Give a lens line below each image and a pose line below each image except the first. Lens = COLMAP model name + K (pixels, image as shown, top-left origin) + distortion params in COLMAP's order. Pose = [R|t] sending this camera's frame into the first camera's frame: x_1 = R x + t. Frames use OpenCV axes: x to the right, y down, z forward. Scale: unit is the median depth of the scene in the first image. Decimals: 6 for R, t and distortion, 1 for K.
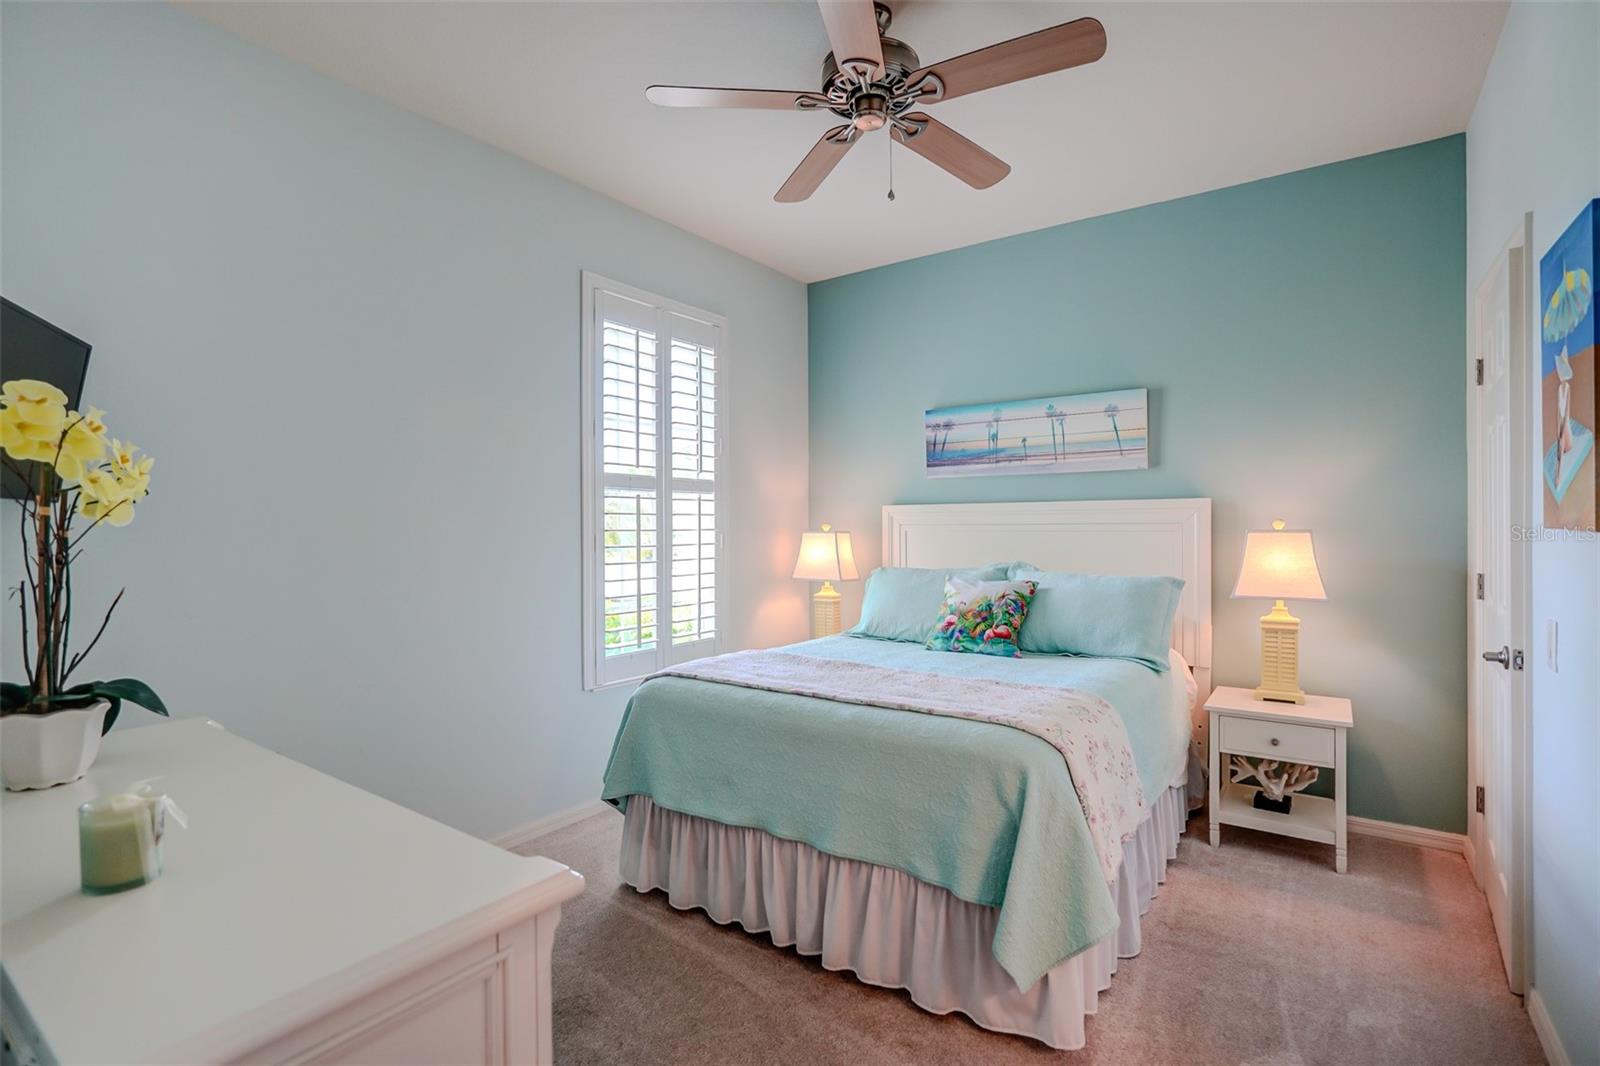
lens RADIAL K [[754.5, 0, 805.7], [0, 754.5, 536.1], [0, 0, 1]] dist [-0.016961, 0.008638]
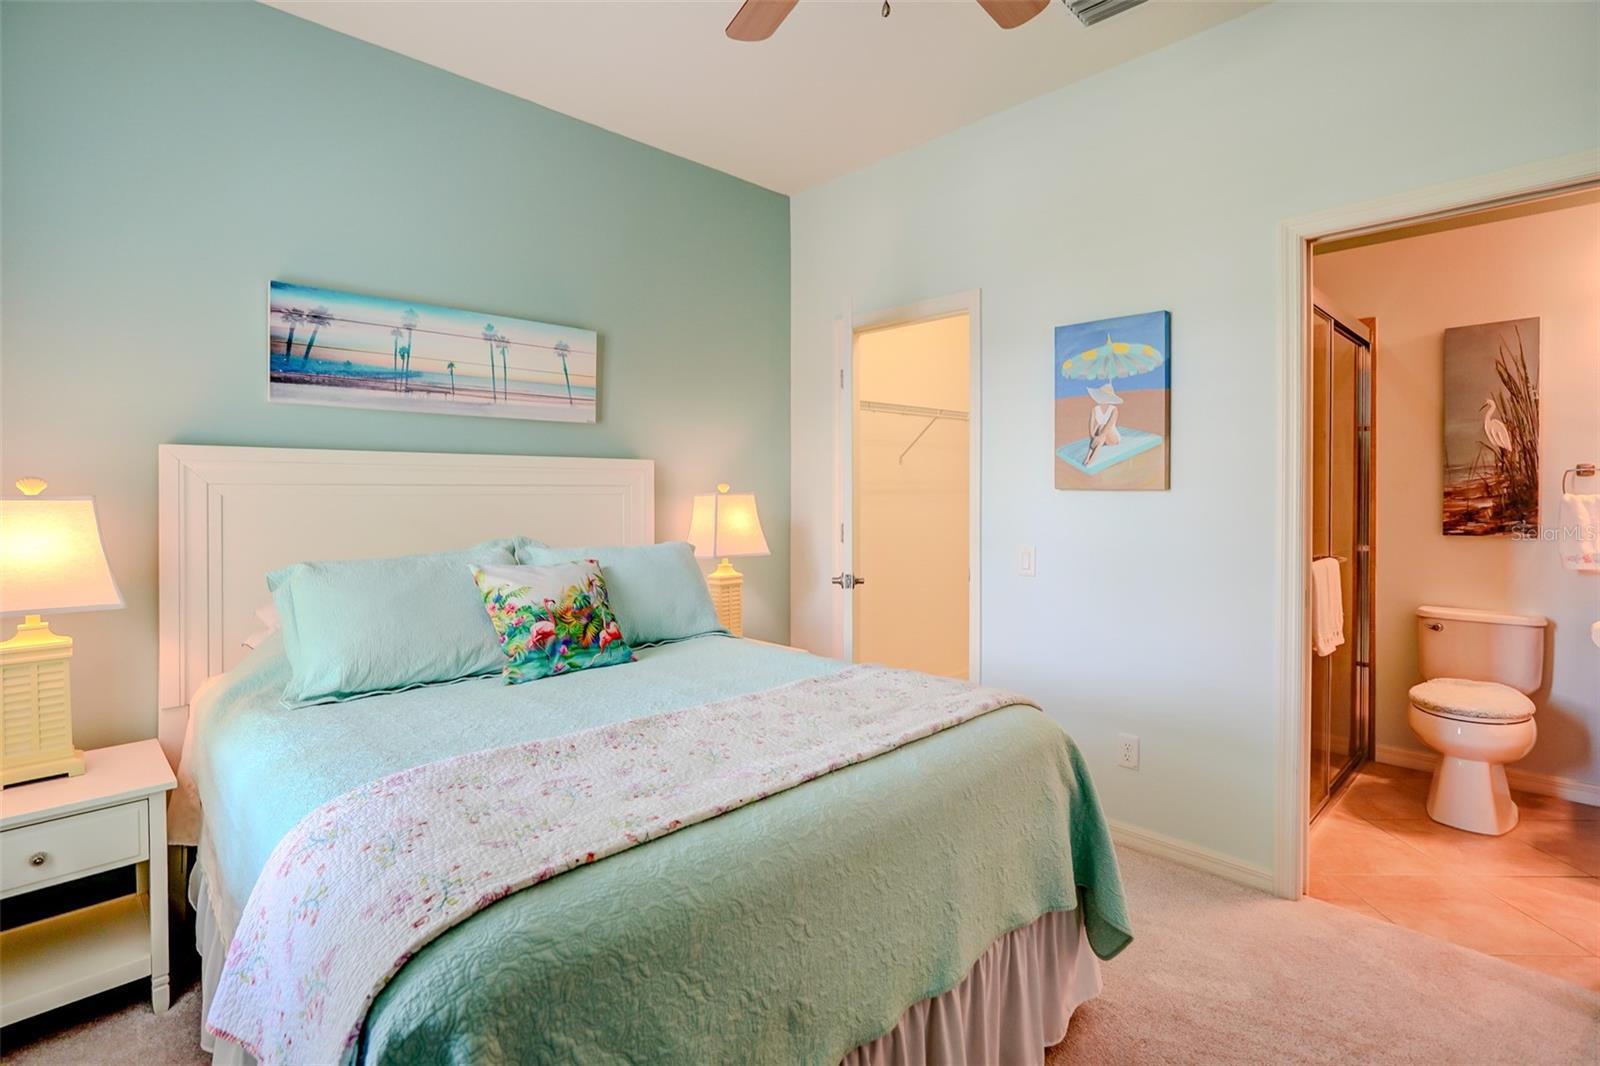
lens RADIAL K [[754.5, 0, 816.3], [0, 754.5, 494.9], [0, 0, 1]] dist [-0.016961, 0.008638]
pose [[0.198713, 0.003153, 0.980053, -0.352996], [0.017376, 0.999826, -0.006740, 0.004291], [-0.979904, 0.018369, 0.198623, 0.571952]]
